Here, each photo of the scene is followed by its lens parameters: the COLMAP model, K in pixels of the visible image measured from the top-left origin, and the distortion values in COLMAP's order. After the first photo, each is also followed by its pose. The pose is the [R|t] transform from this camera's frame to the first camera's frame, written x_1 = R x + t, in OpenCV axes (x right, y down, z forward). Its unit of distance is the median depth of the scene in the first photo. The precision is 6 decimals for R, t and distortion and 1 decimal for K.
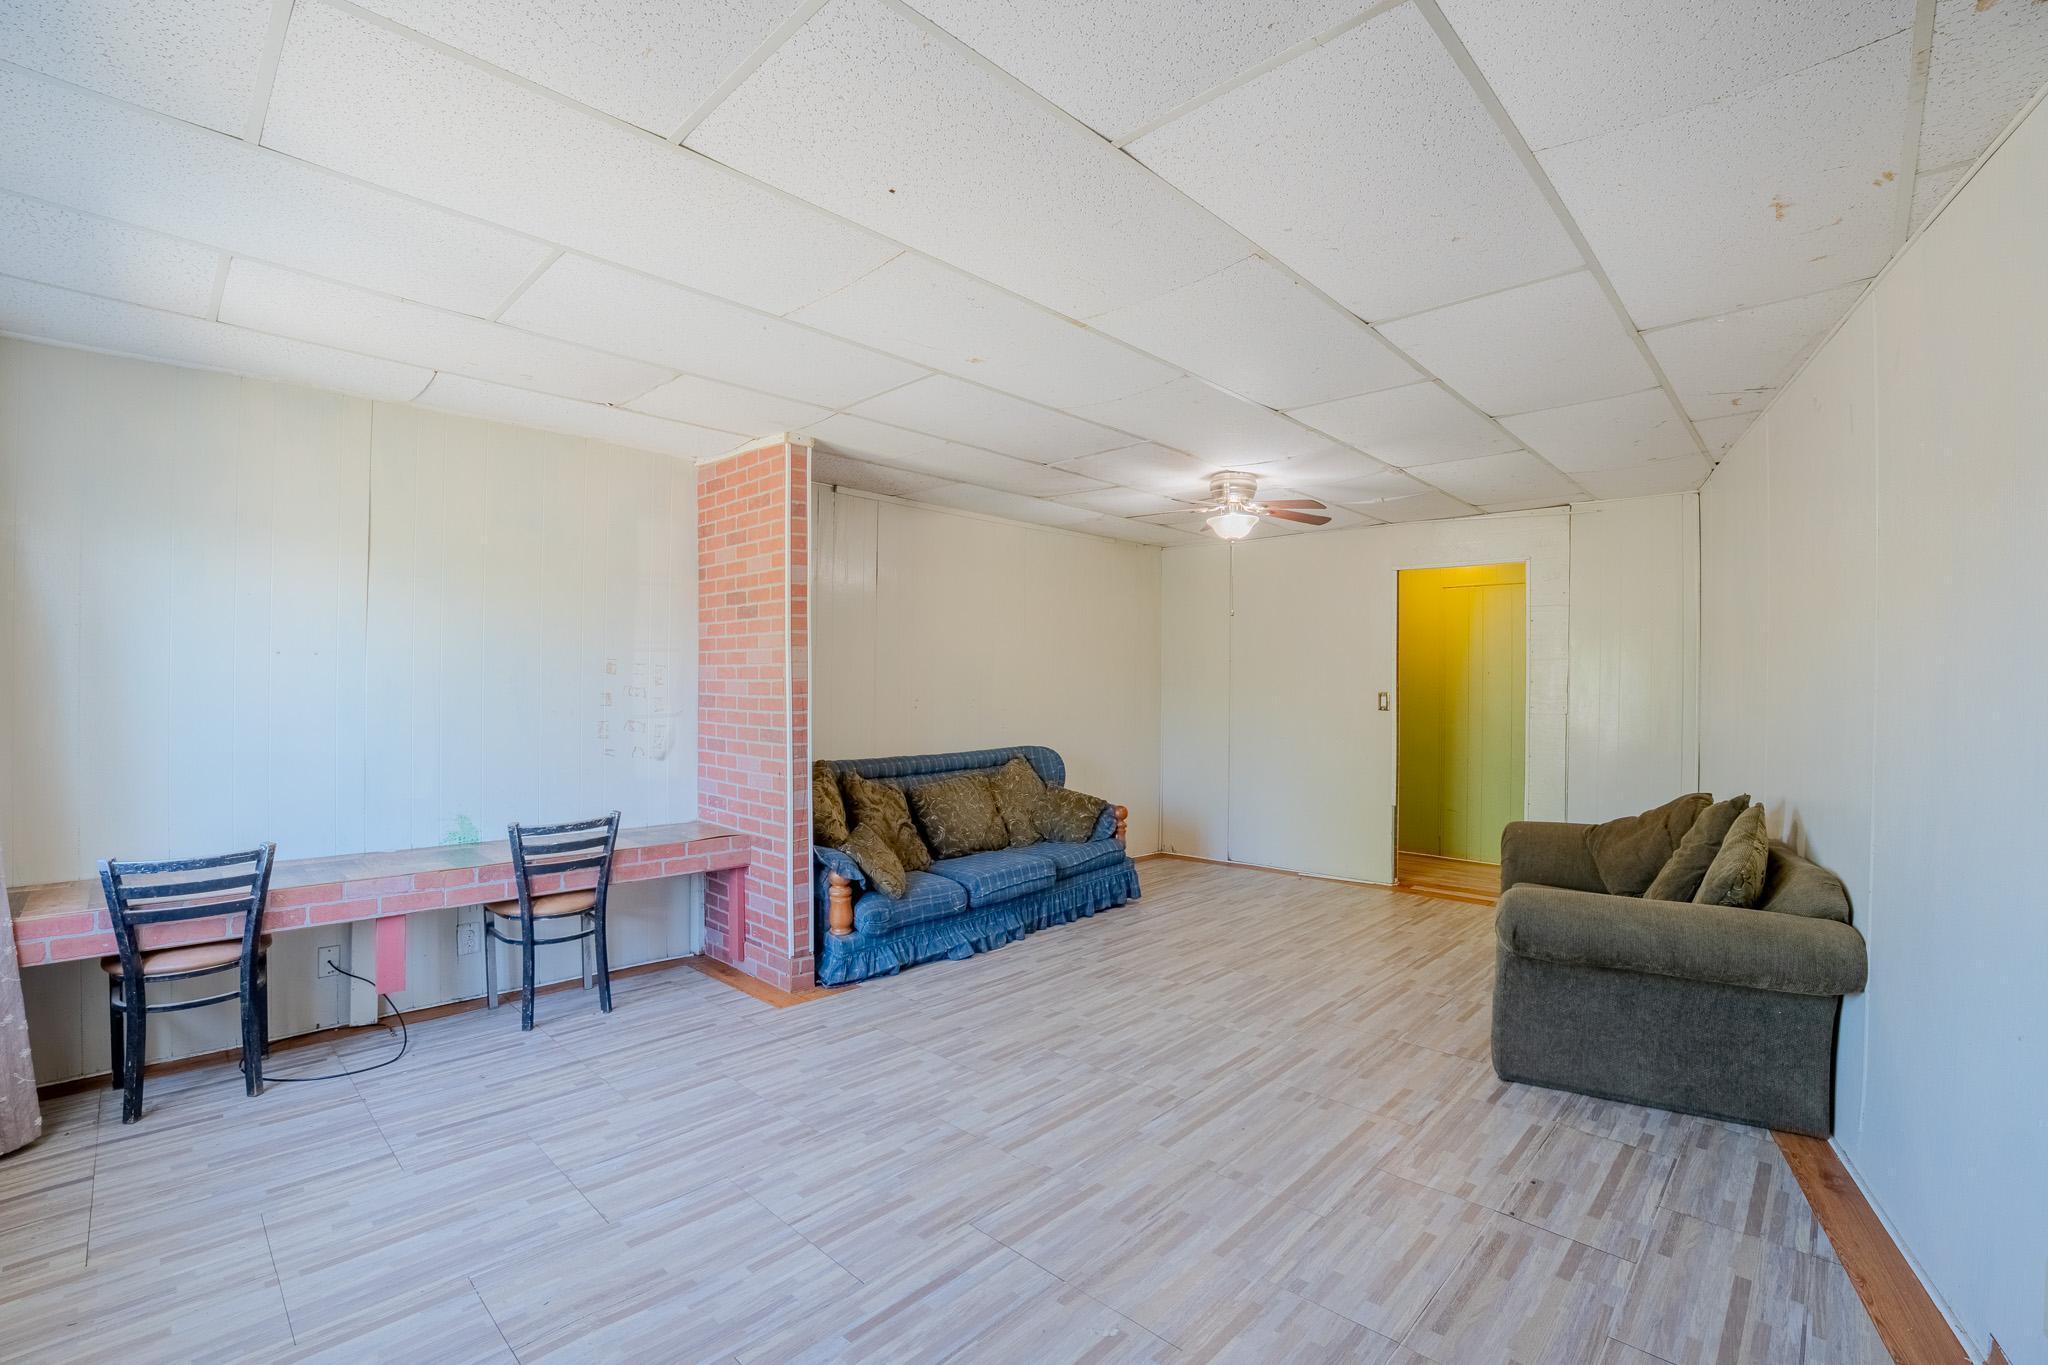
lens RADIAL K [[902.8, 0, 1026.1], [0, 902.8, 679.3], [0, 0, 1]] dist [-0.069192, 0.014381]
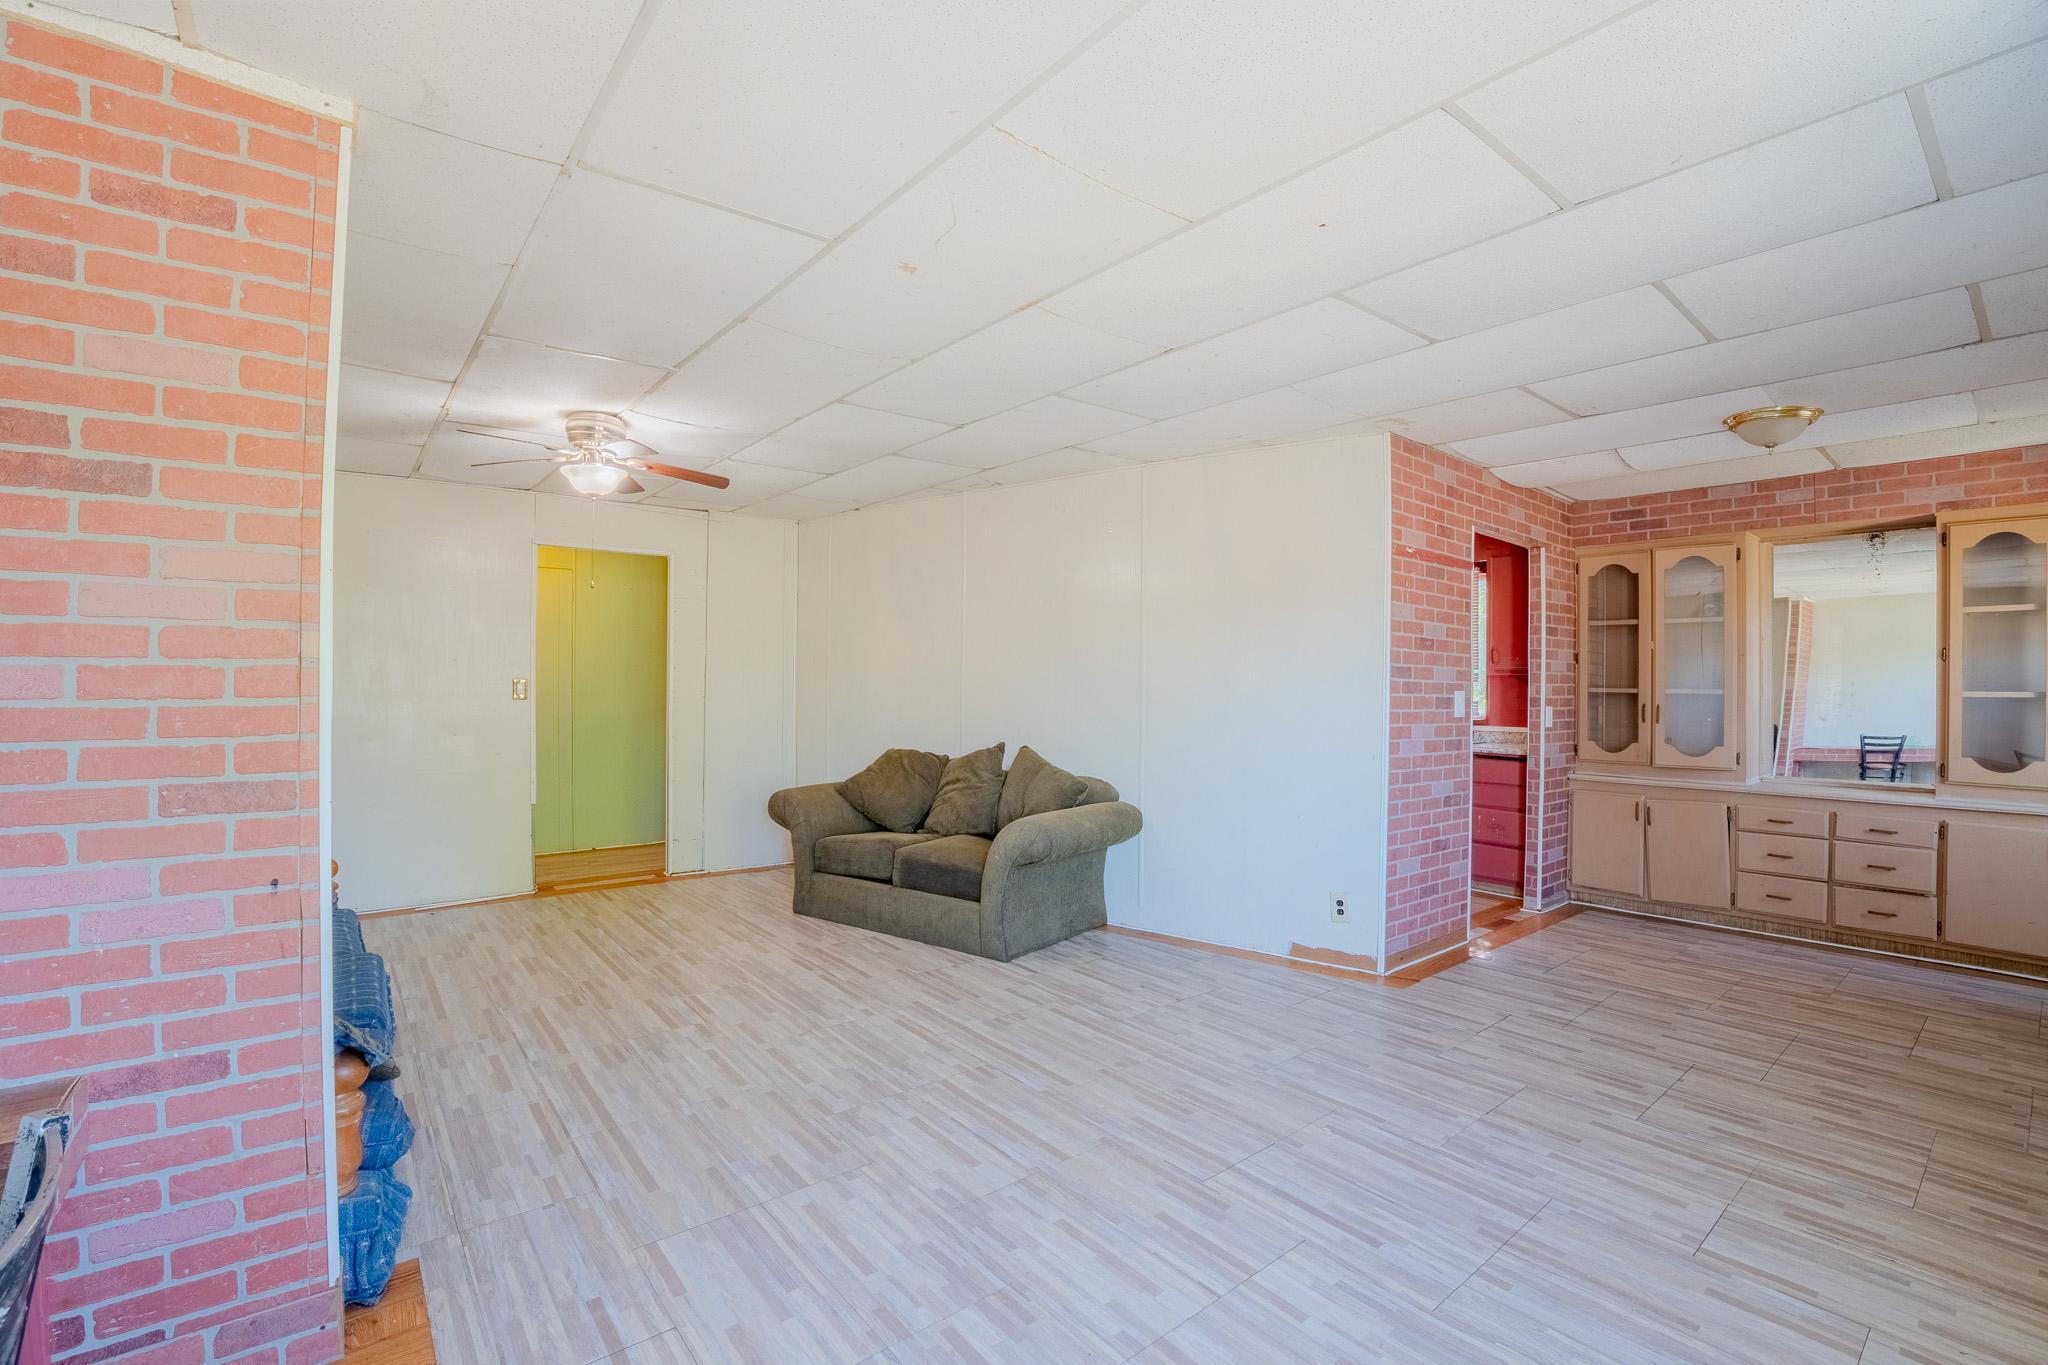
lens RADIAL K [[902.8, 0, 1026.1], [0, 902.8, 679.3], [0, 0, 1]] dist [-0.069192, 0.014381]
pose [[0.128809, -0.008468, 0.991633, -0.675165], [-0.010029, 0.999901, 0.009841, 0.001384], [-0.991619, -0.011213, 0.128711, 0.638150]]
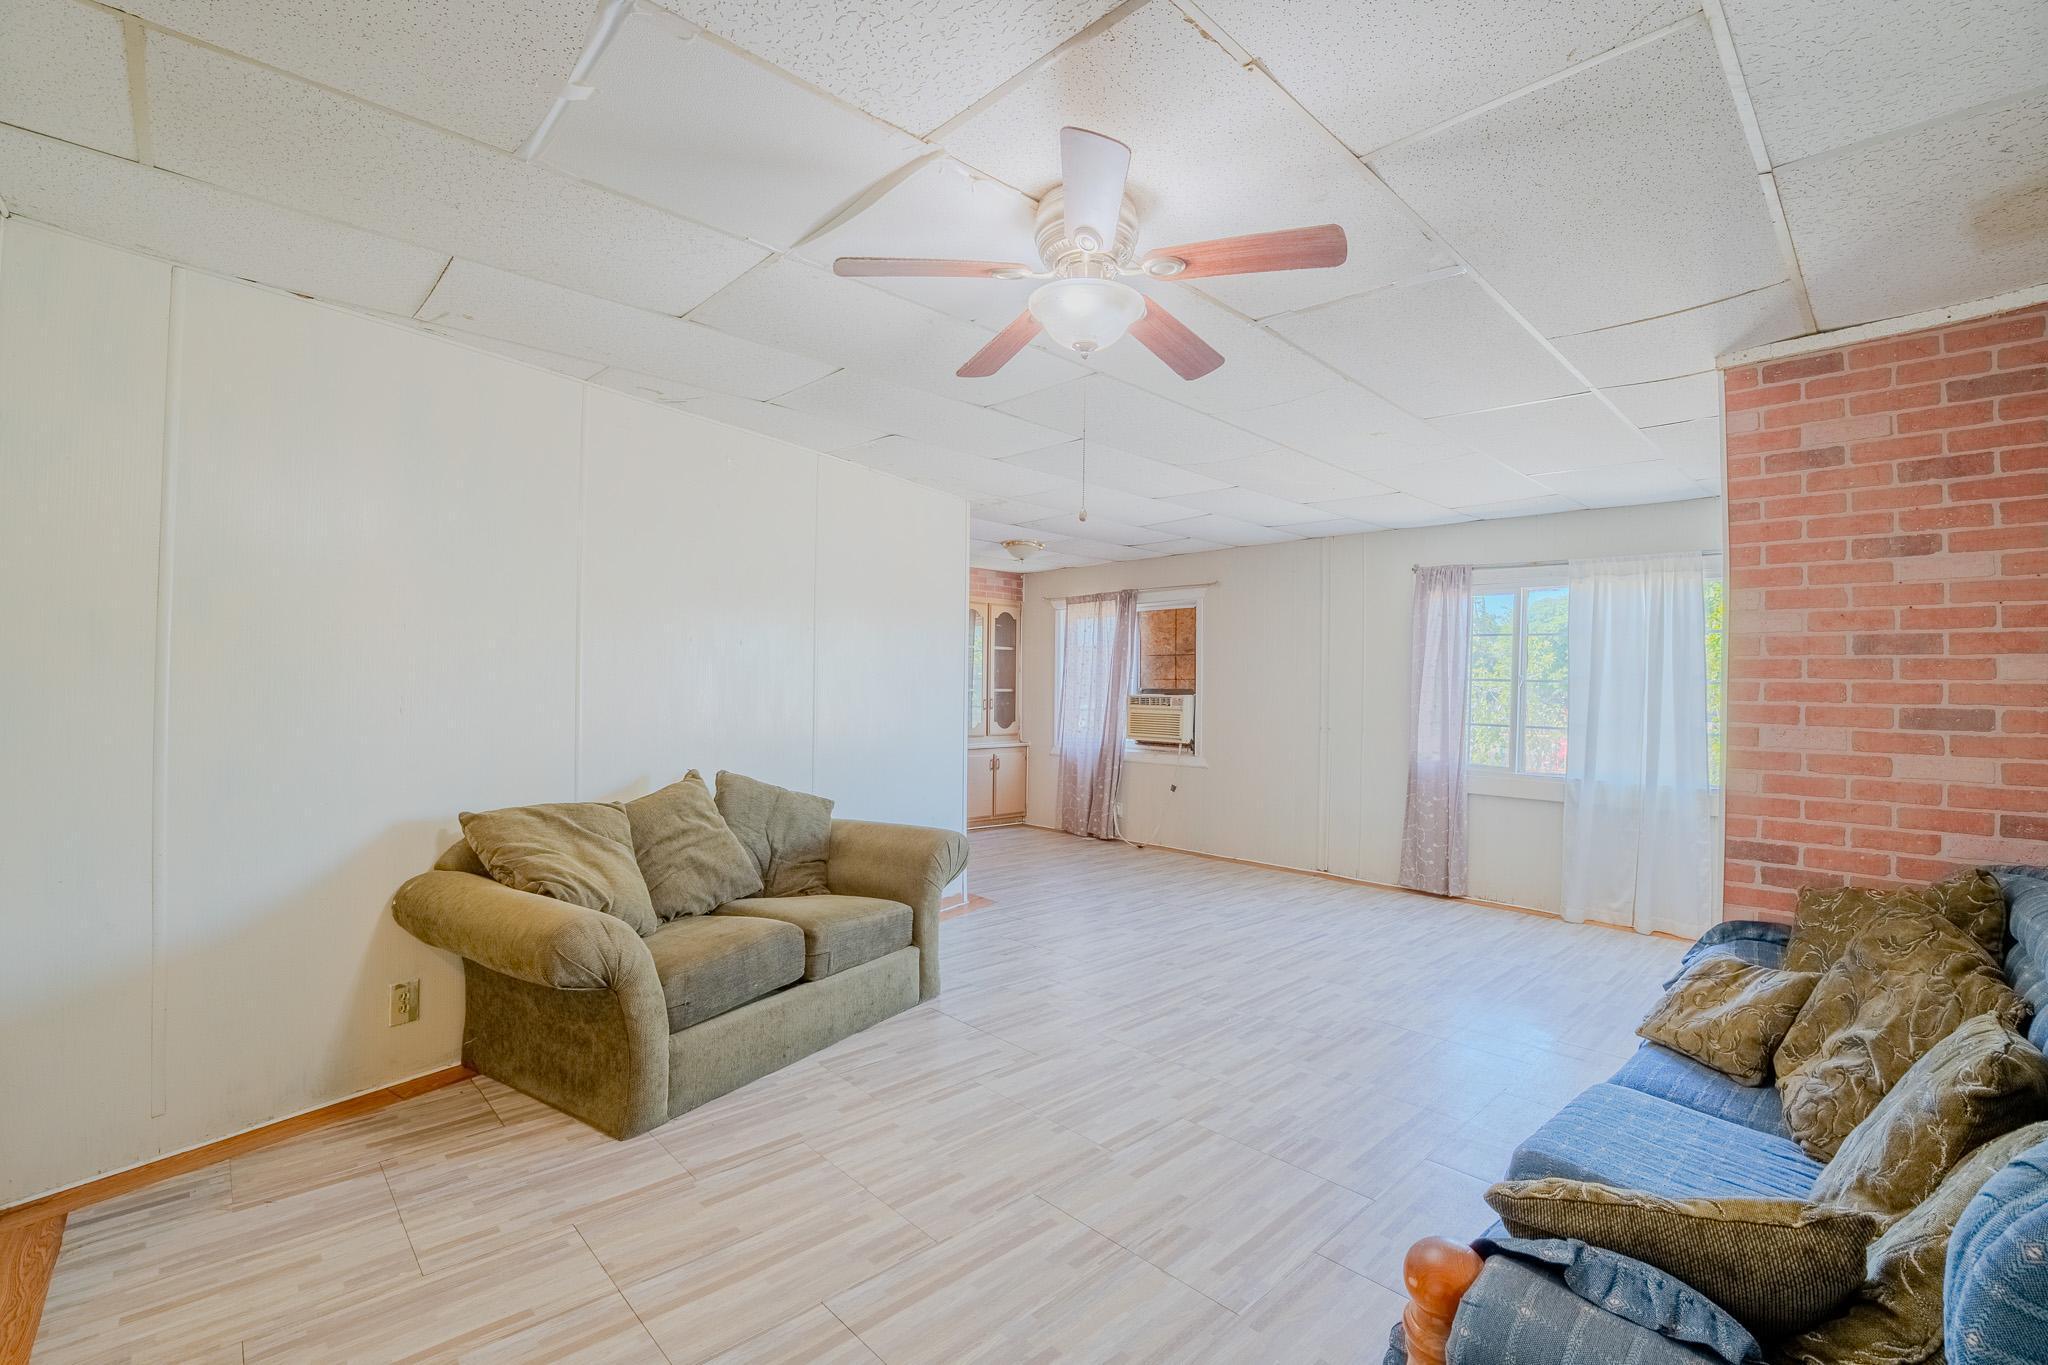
lens RADIAL K [[902.8, 0, 1026.1], [0, 902.8, 679.3], [0, 0, 1]] dist [-0.069192, 0.014381]
pose [[-0.998582, -0.026625, 0.046089, 0.298962], [-0.027285, 0.999533, -0.013759, 0.016196], [-0.045701, -0.014997, -0.998843, 1.836284]]
